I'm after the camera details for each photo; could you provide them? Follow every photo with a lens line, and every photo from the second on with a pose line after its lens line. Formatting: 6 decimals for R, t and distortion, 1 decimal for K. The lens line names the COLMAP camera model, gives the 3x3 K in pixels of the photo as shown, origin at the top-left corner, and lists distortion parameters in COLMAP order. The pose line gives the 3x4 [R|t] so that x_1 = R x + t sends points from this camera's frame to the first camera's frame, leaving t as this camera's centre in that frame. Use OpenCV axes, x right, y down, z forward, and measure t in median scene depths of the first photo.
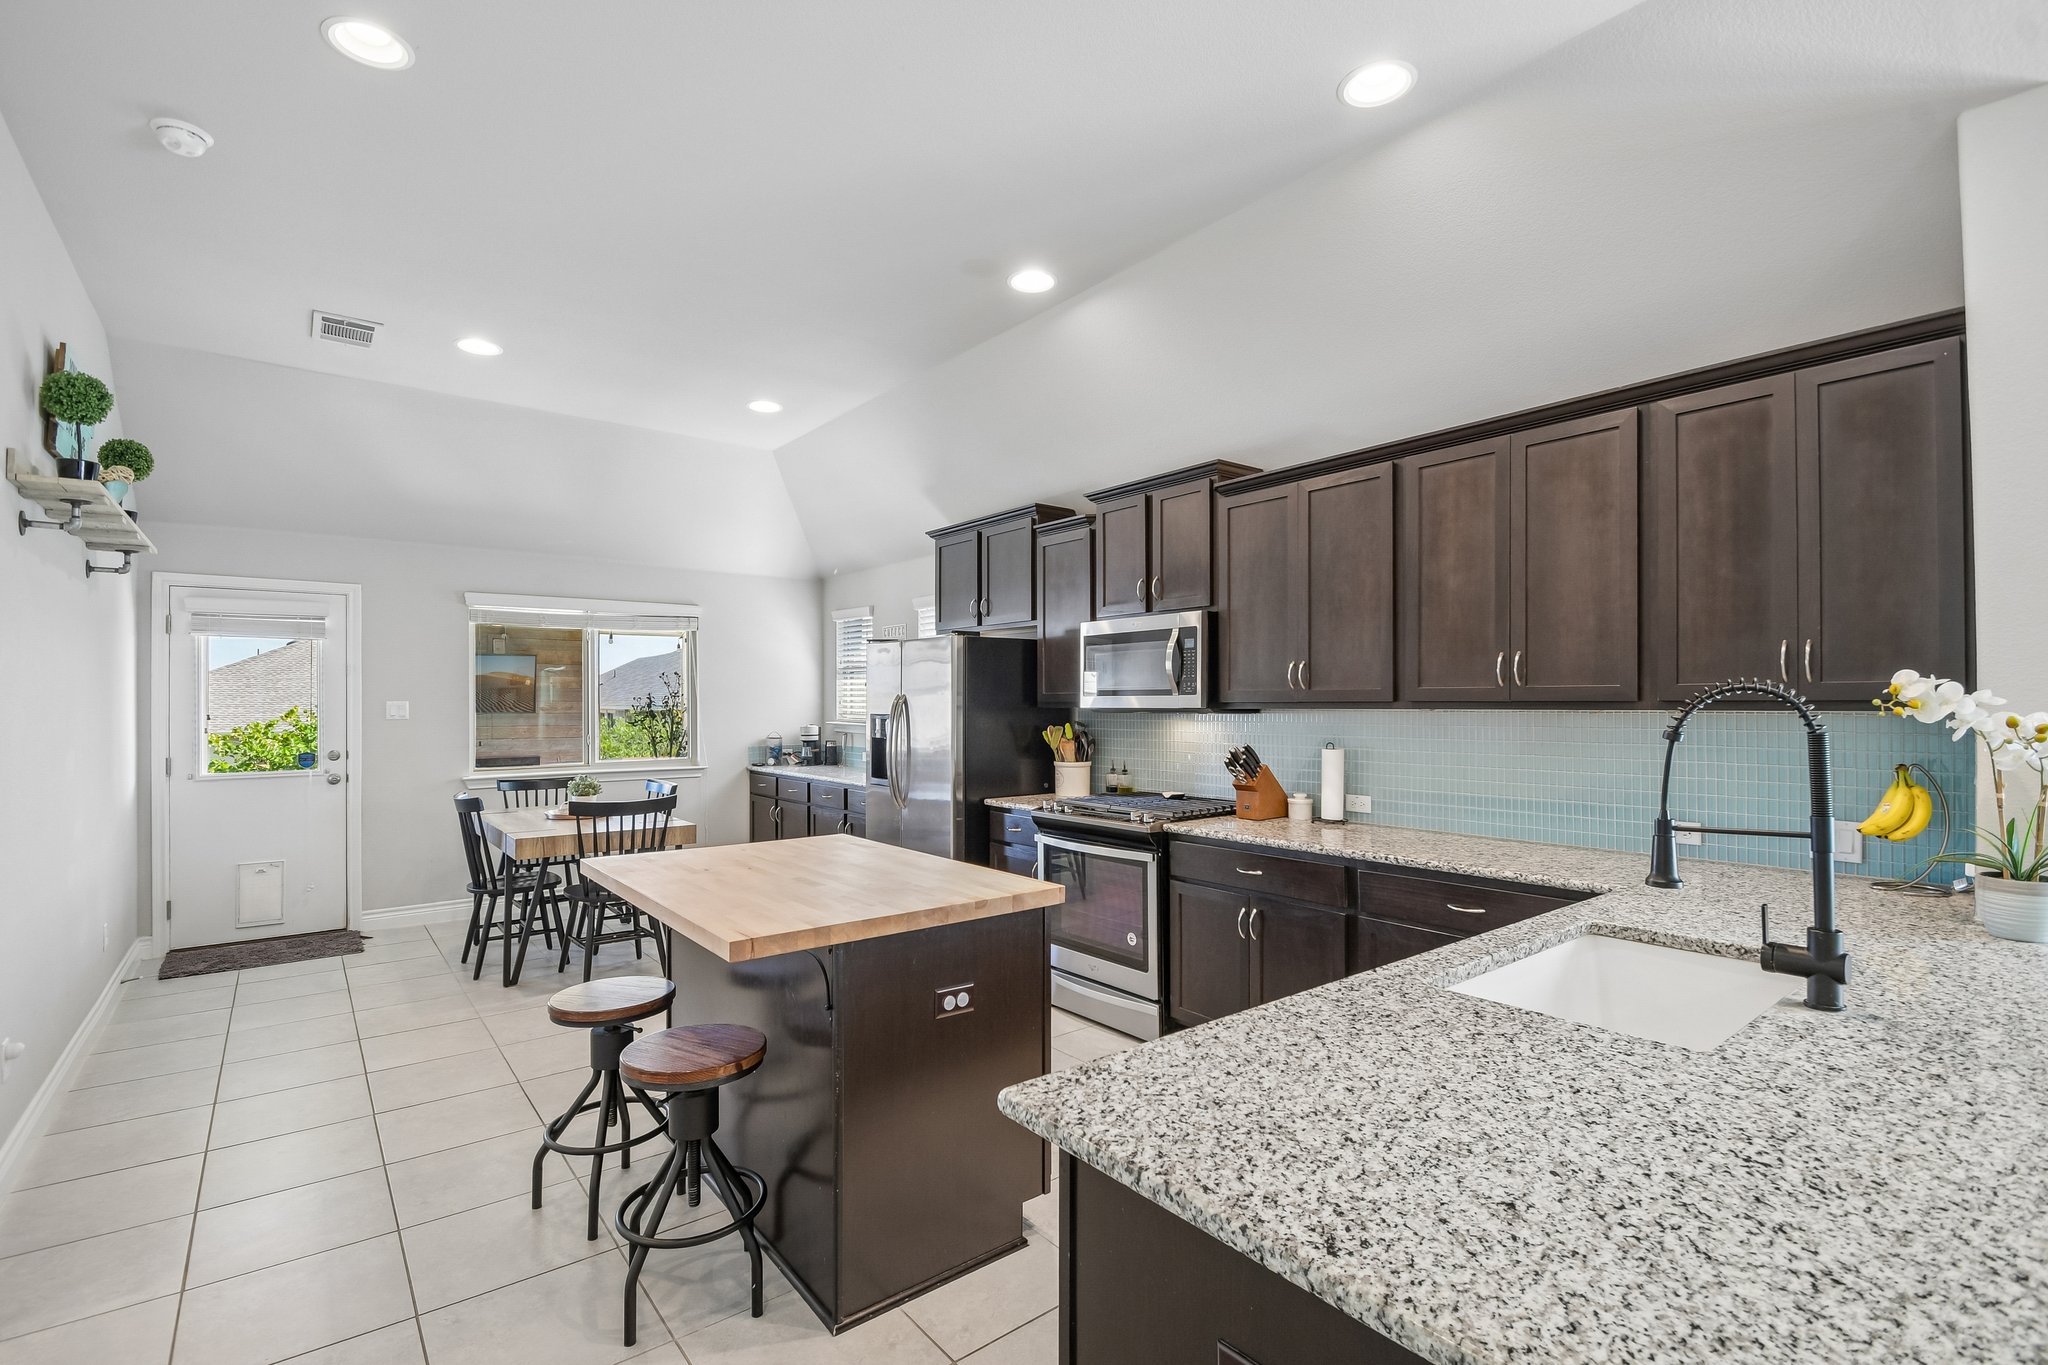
lens RADIAL K [[931.5, 0, 1016.2], [0, 931.5, 698.6], [0, 0, 1]] dist [0.000287, -0.000394]
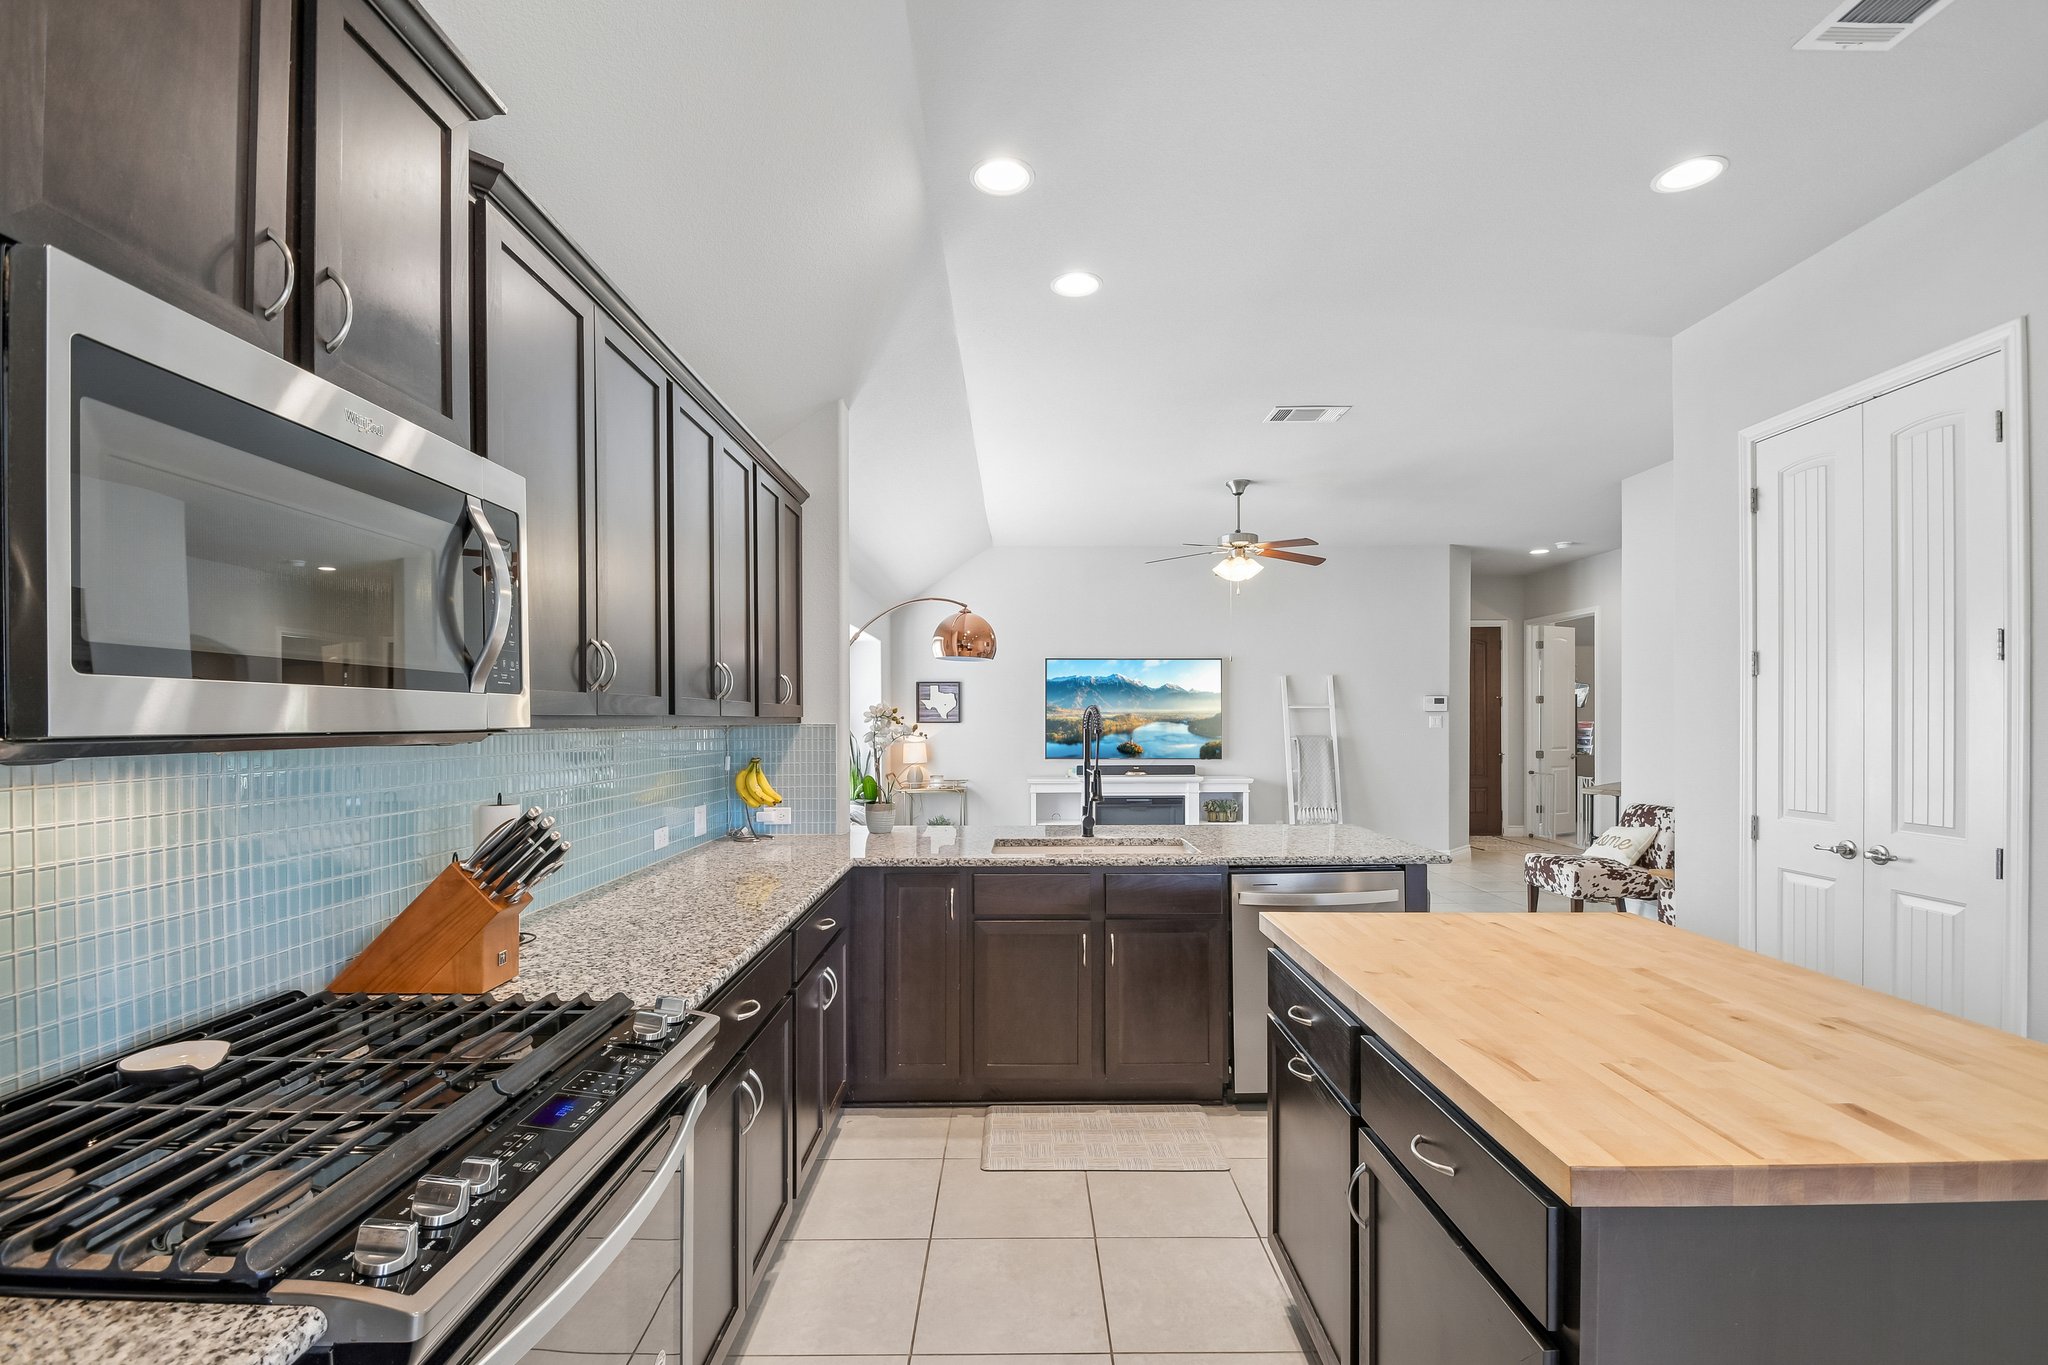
lens RADIAL K [[914.1, 0, 1023.3], [0, 914.1, 721.8], [0, 0, 1]] dist [-0.001290, -0.000858]
pose [[-0.790230, 0.004895, 0.612791, -0.208615], [0.003766, 0.999988, -0.003131, 0.009372], [-0.612799, -0.000167, -0.790239, 1.227751]]
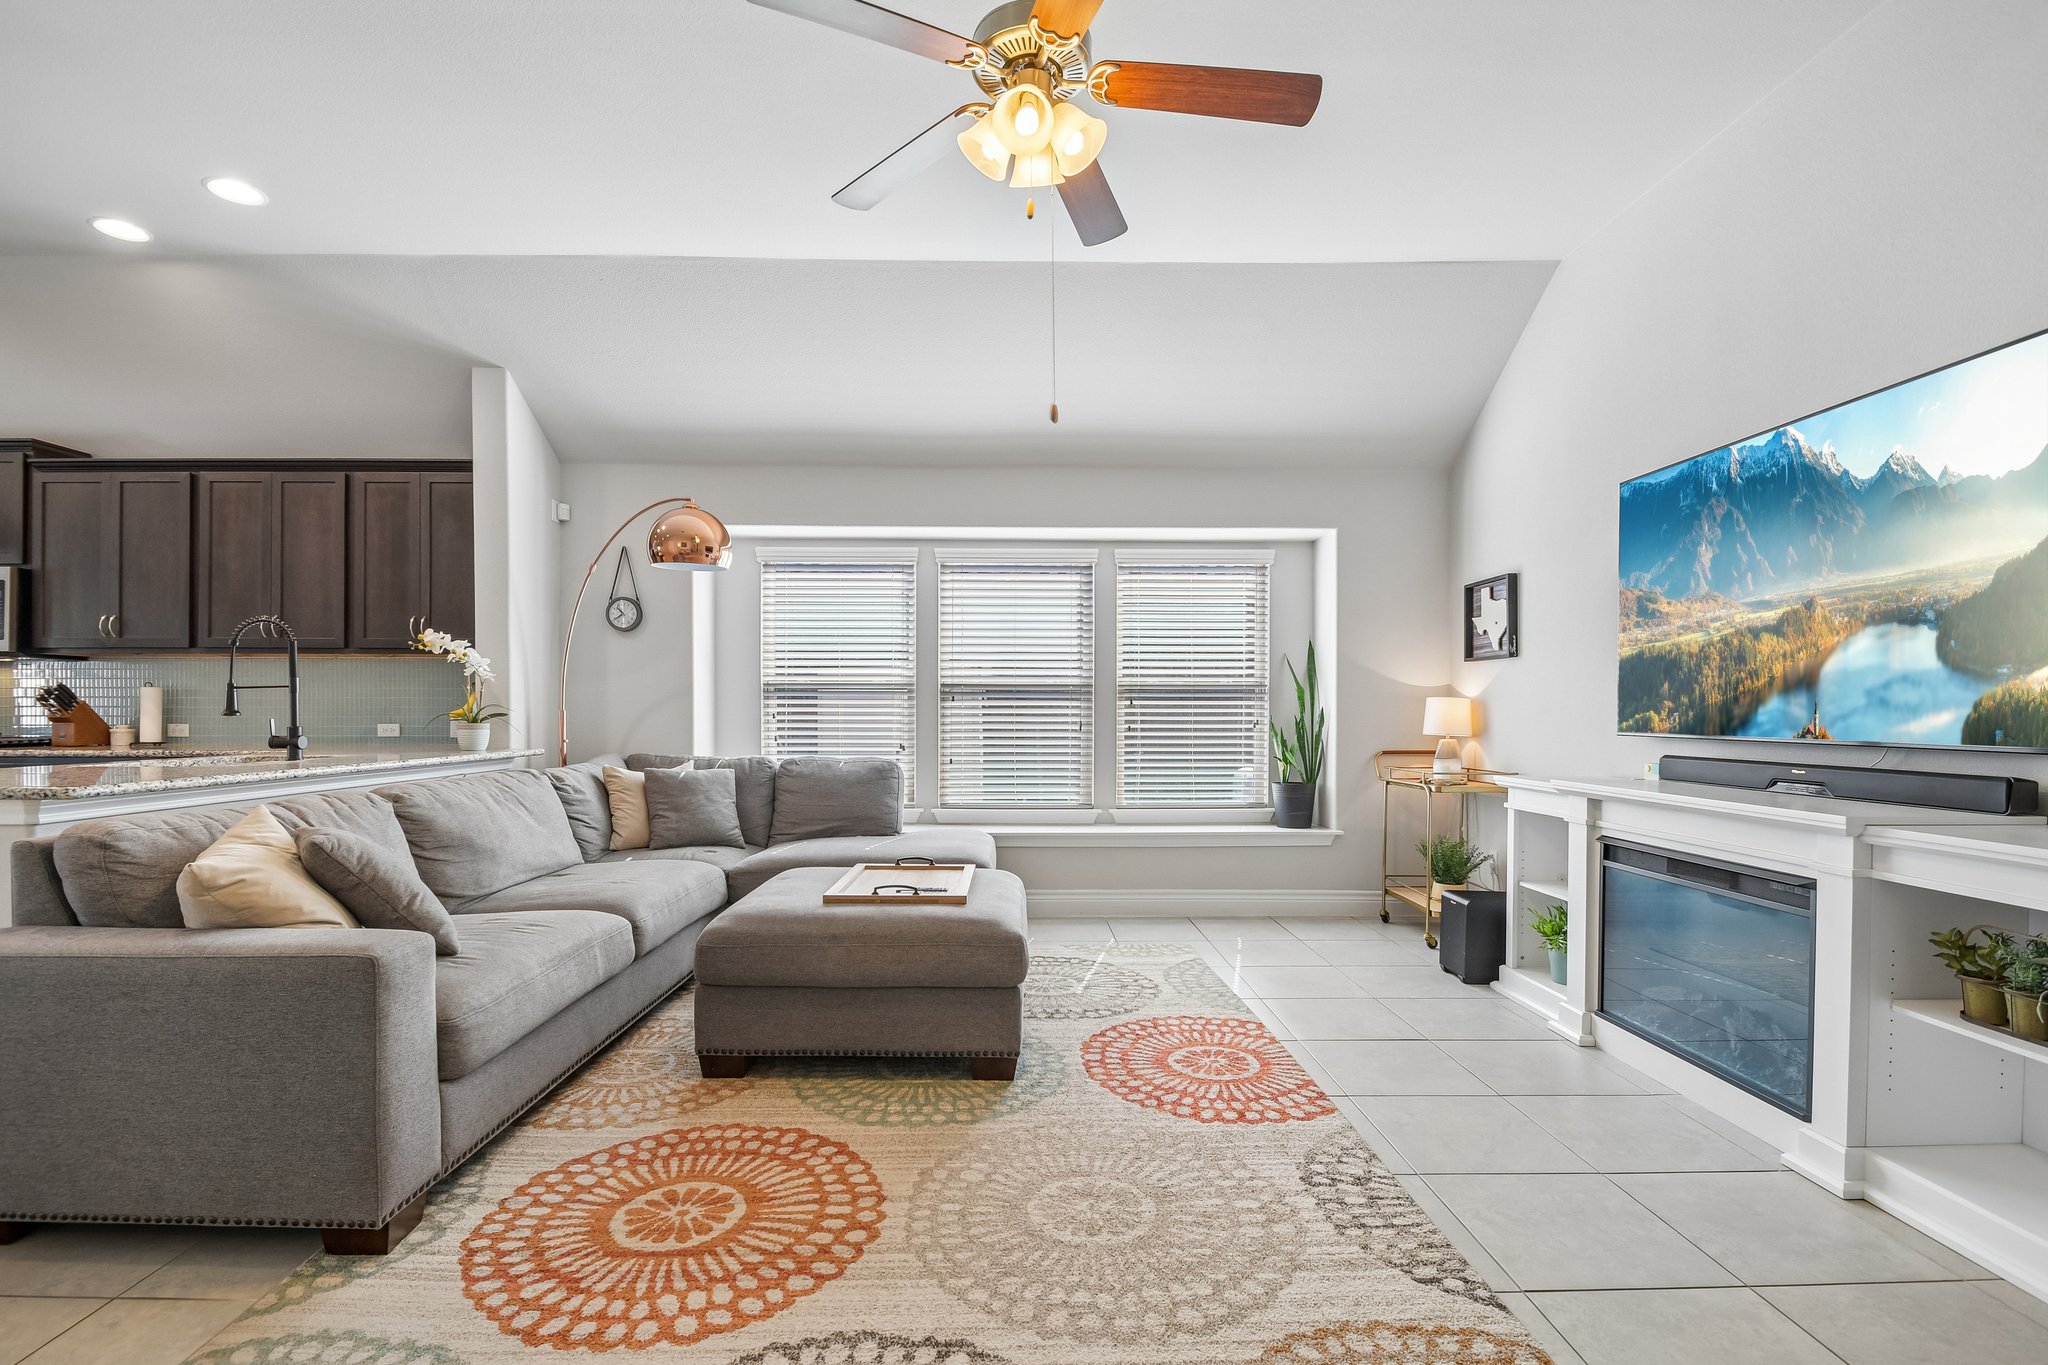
lens RADIAL K [[920.5, 0, 1023.9], [0, 920.5, 718.8], [0, 0, 1]] dist [-0.021550, -0.000283]
pose [[0.595687, 0.000787, 0.803216, 0.060661], [-0.008759, 0.999946, 0.005516, 0.080398], [-0.803169, -0.010322, 0.595662, -0.696082]]
